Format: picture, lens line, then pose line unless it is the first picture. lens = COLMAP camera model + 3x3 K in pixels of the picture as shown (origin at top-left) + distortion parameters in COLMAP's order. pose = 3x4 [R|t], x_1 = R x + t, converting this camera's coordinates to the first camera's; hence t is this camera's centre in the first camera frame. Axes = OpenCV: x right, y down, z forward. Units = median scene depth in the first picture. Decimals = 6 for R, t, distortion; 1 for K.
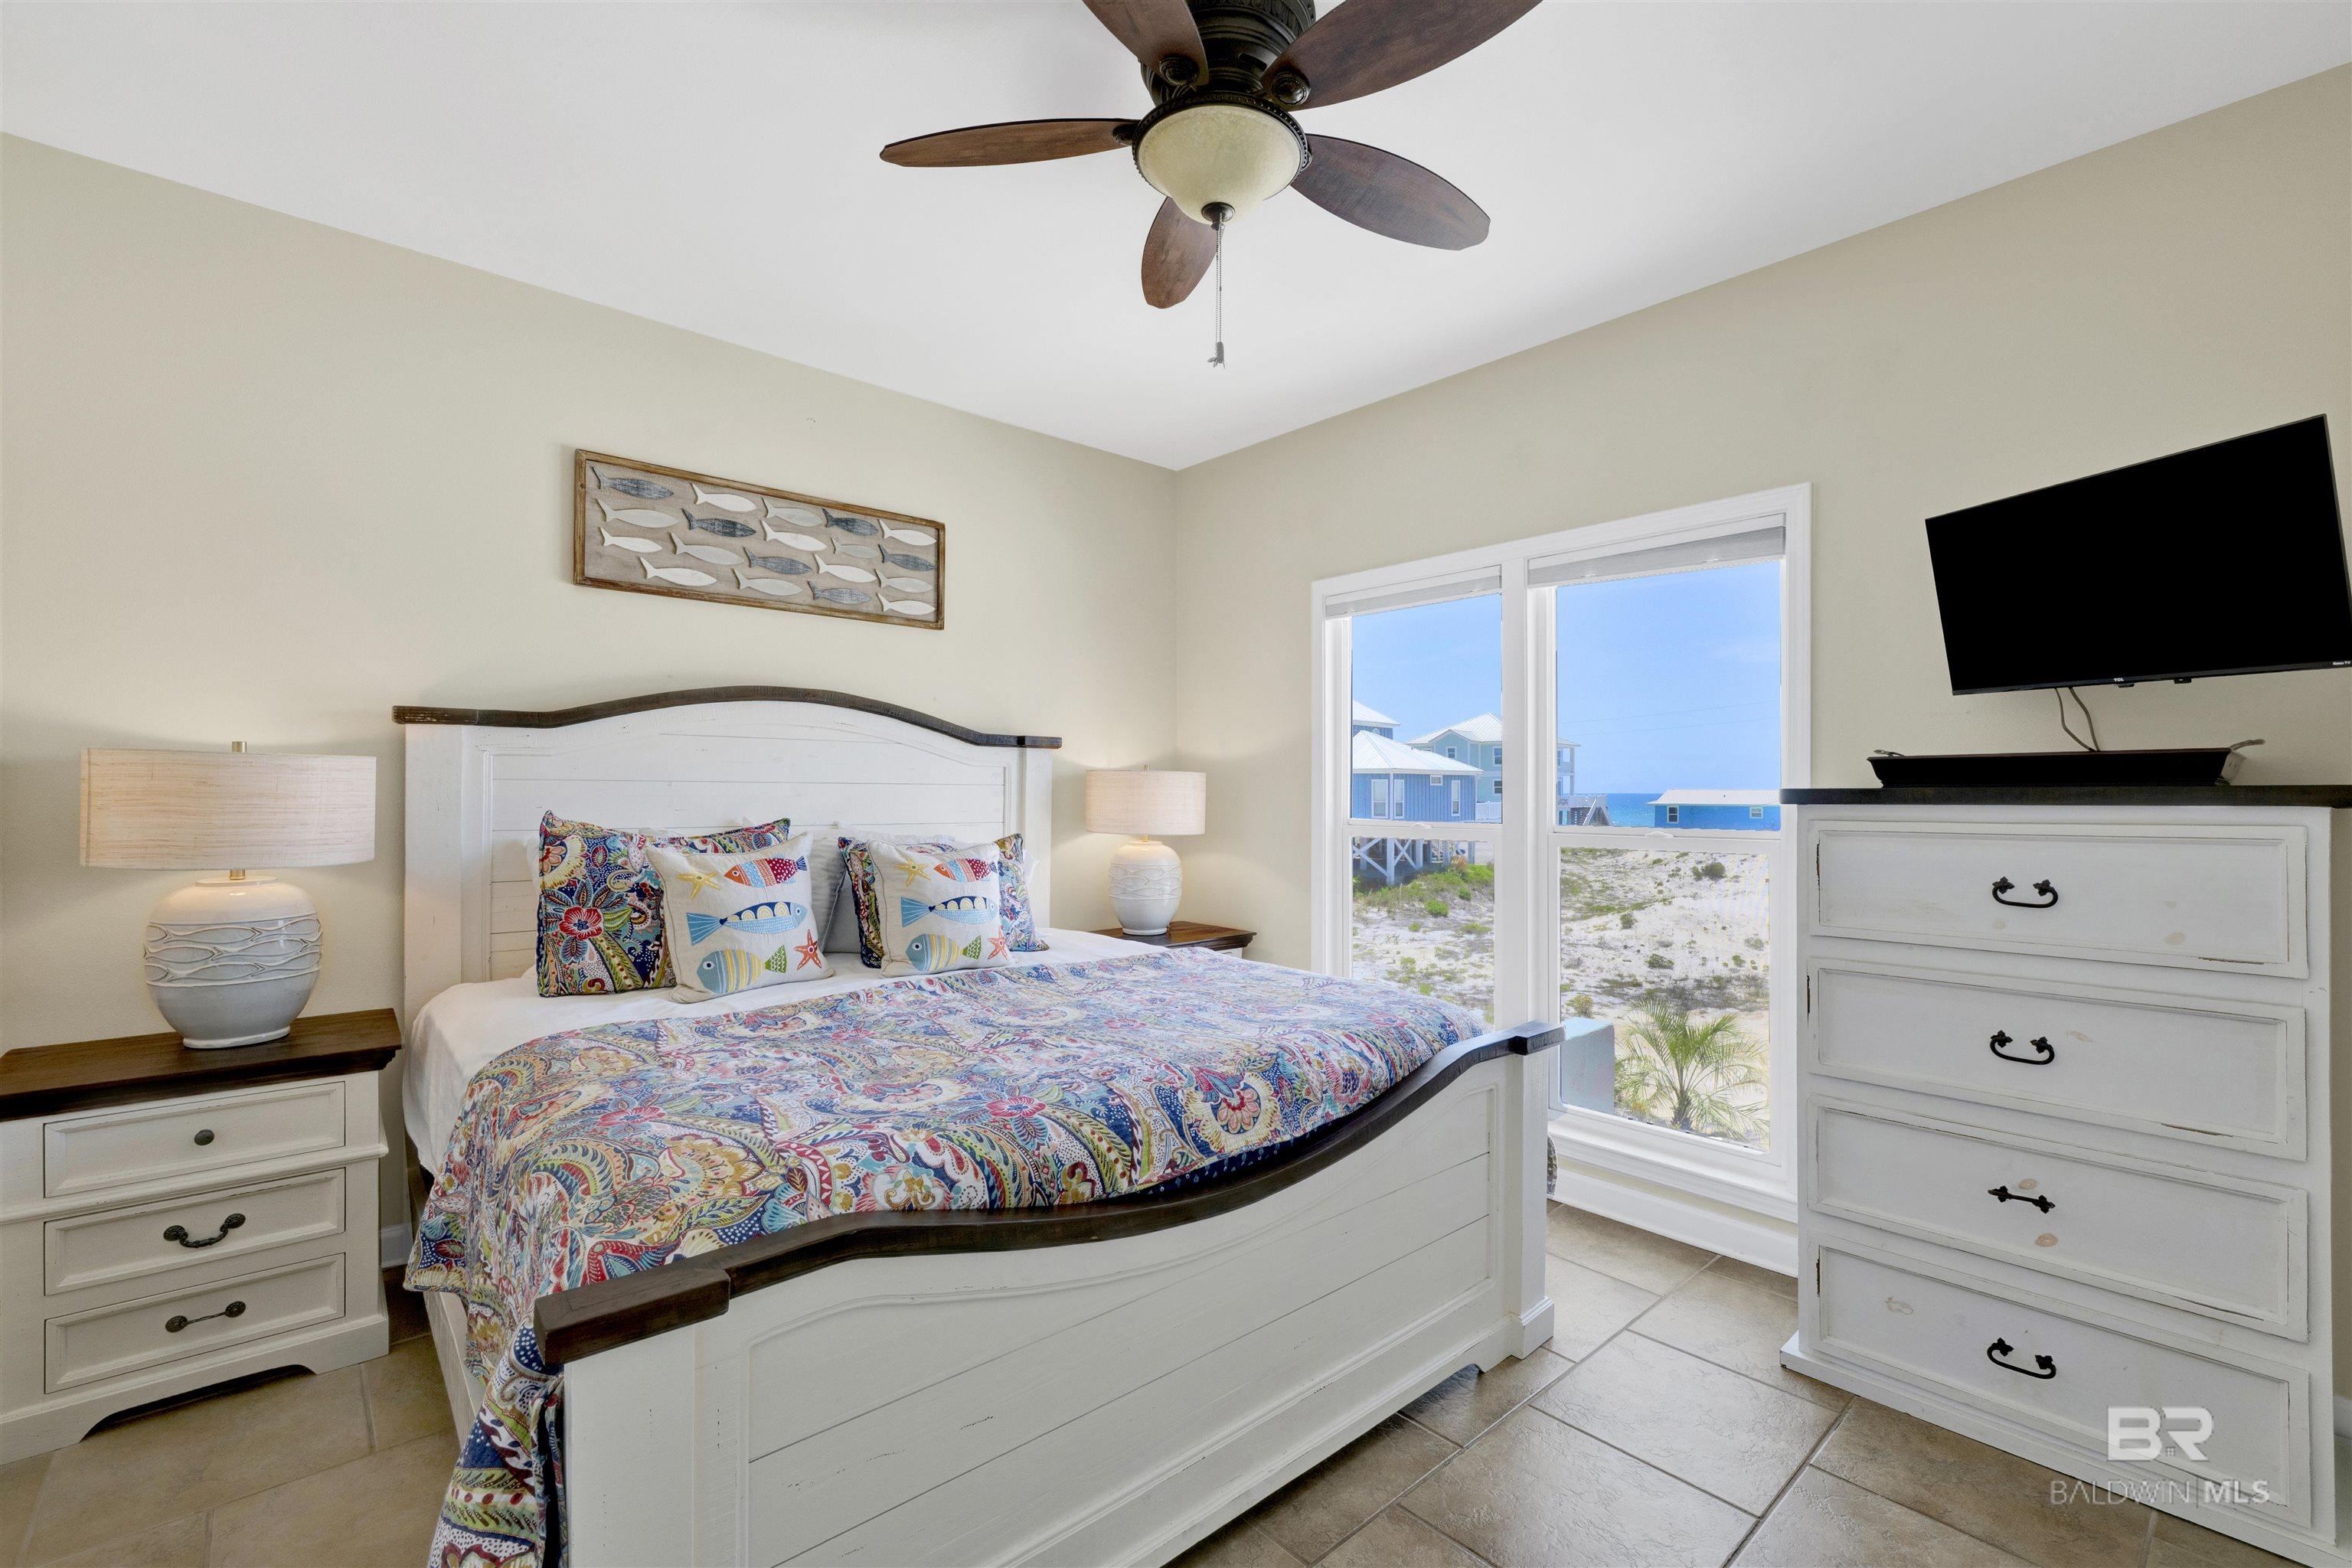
lens RADIAL K [[1016.0, 0, 1171.5], [0, 1016.0, 787.8], [0, 0, 1]] dist [0.002377, 0.000036]
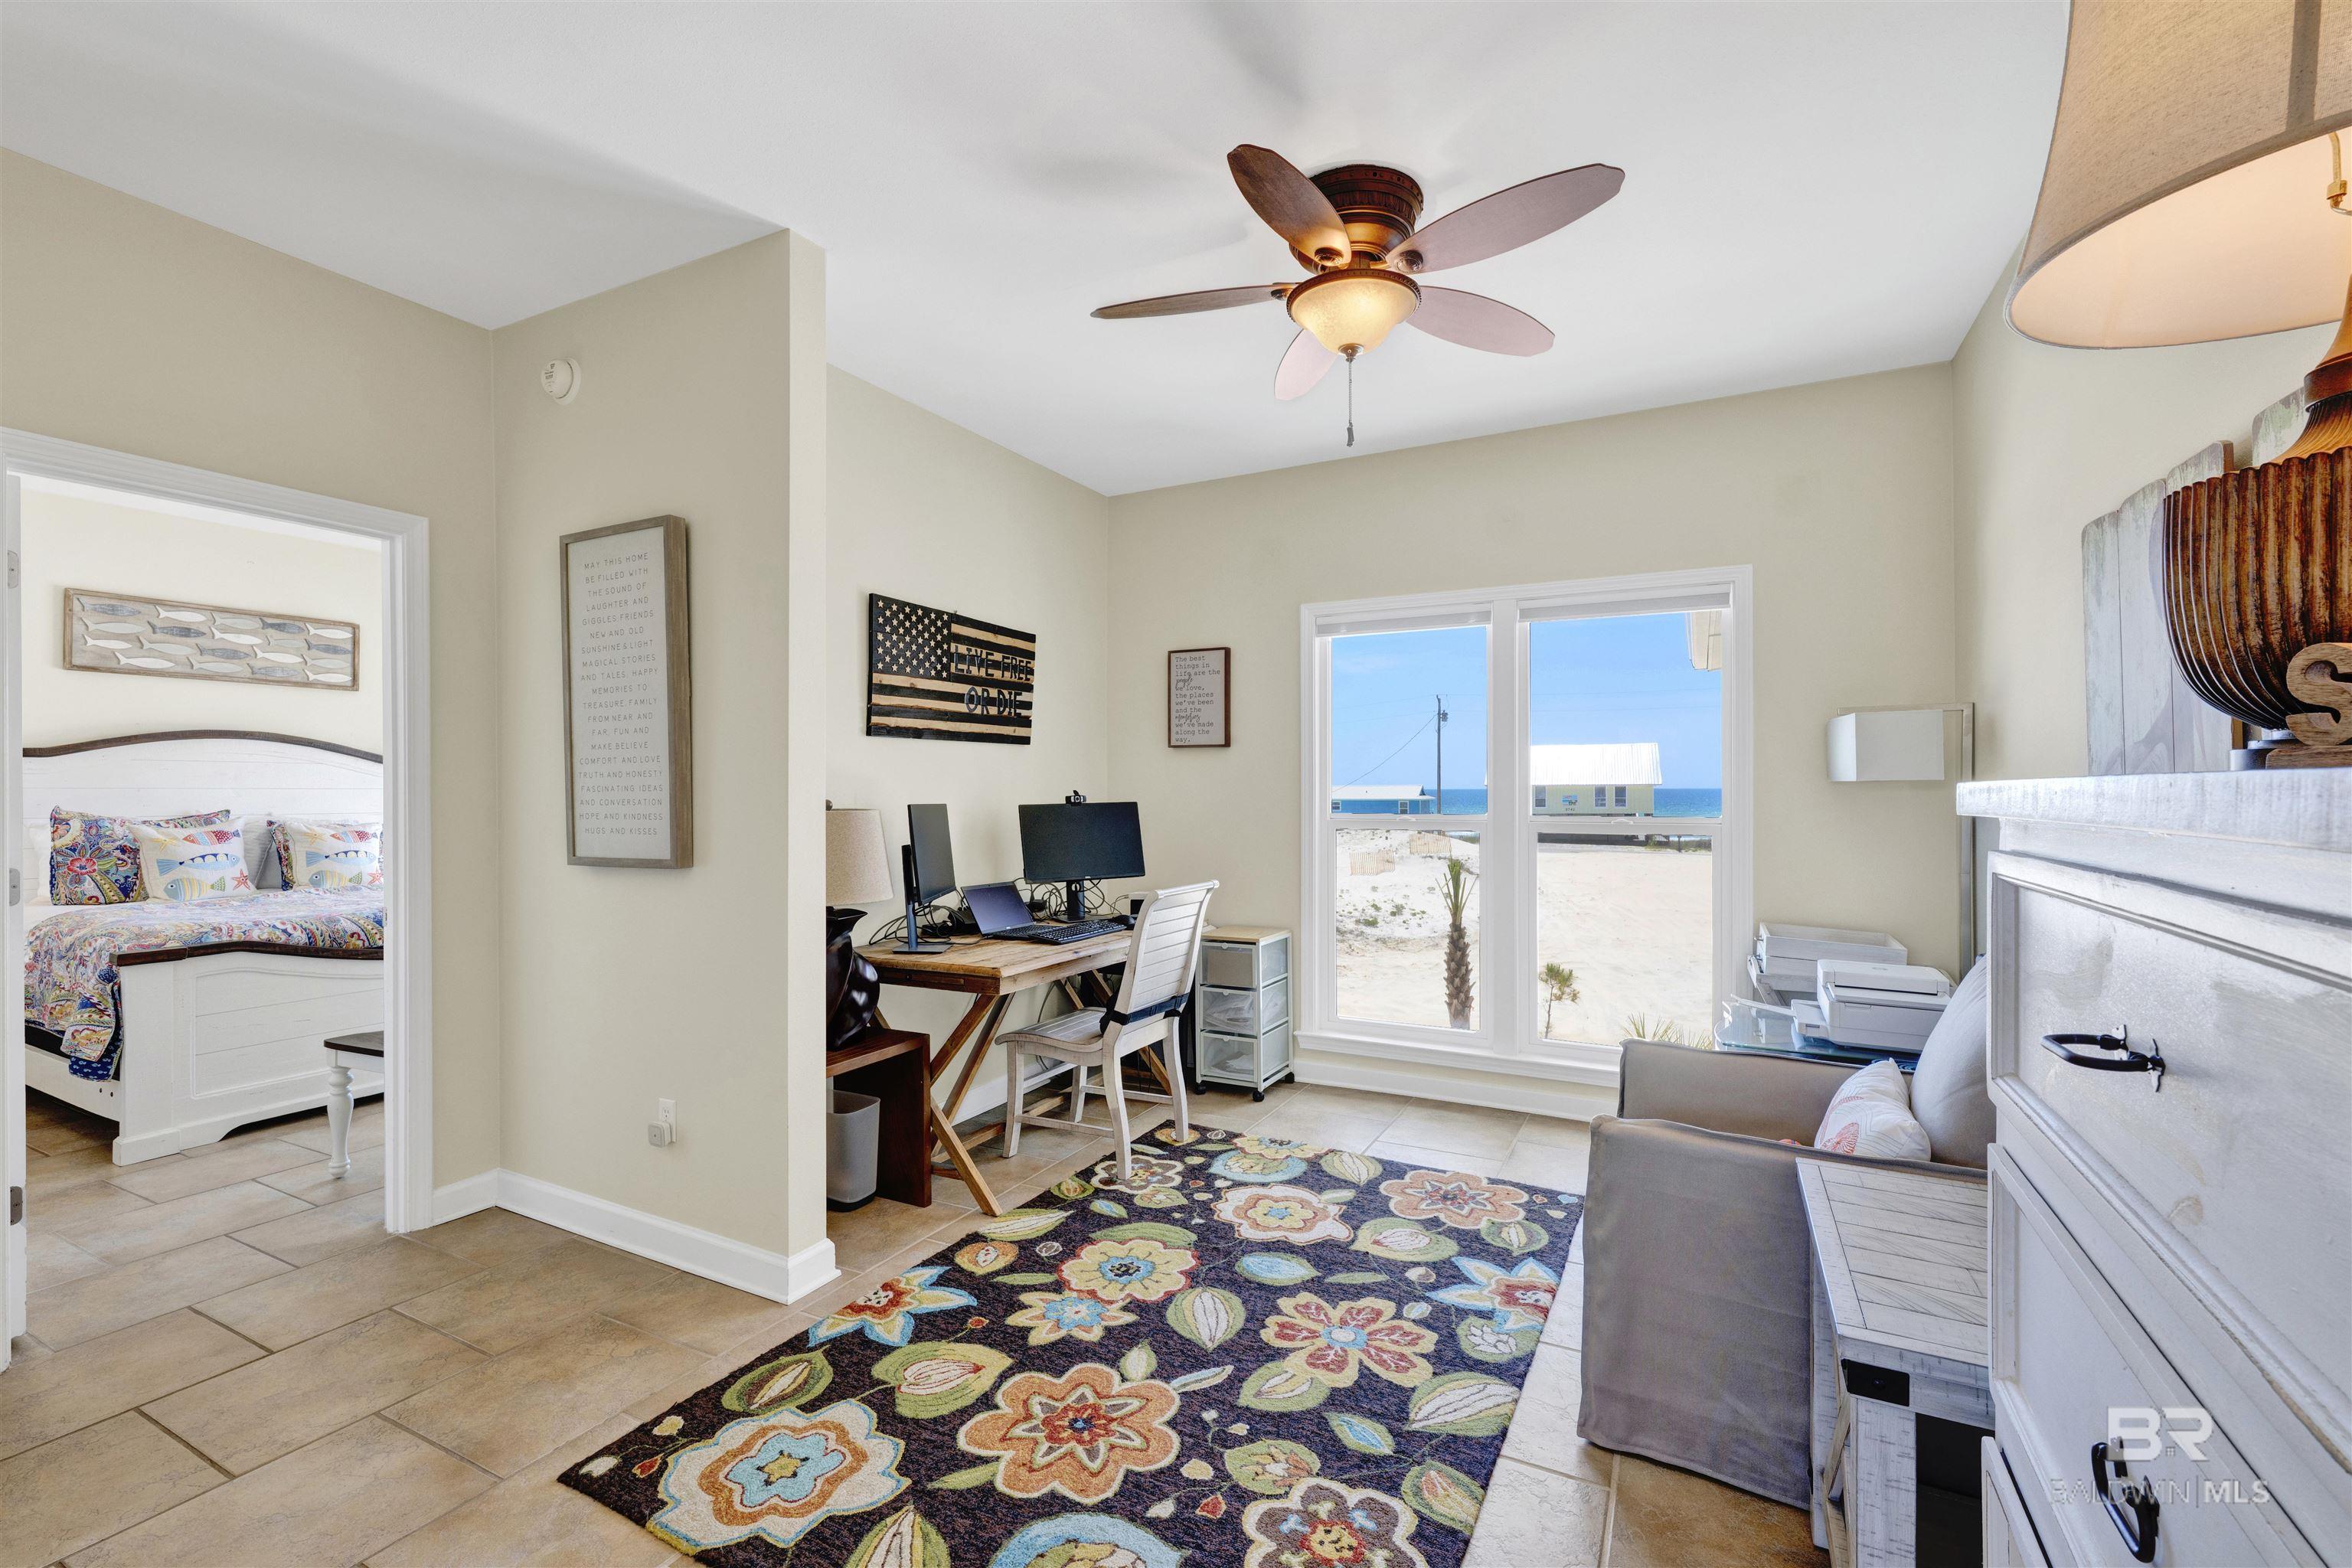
lens RADIAL K [[1016.0, 0, 1185.3], [0, 1016.0, 783.3], [0, 0, 1]] dist [0.002377, 0.000036]
pose [[0.932944, -0.002011, 0.360015, 0.517239], [0.002890, 0.999994, -0.001904, -0.006682], [-0.360009, 0.002816, 0.932944, -1.203065]]
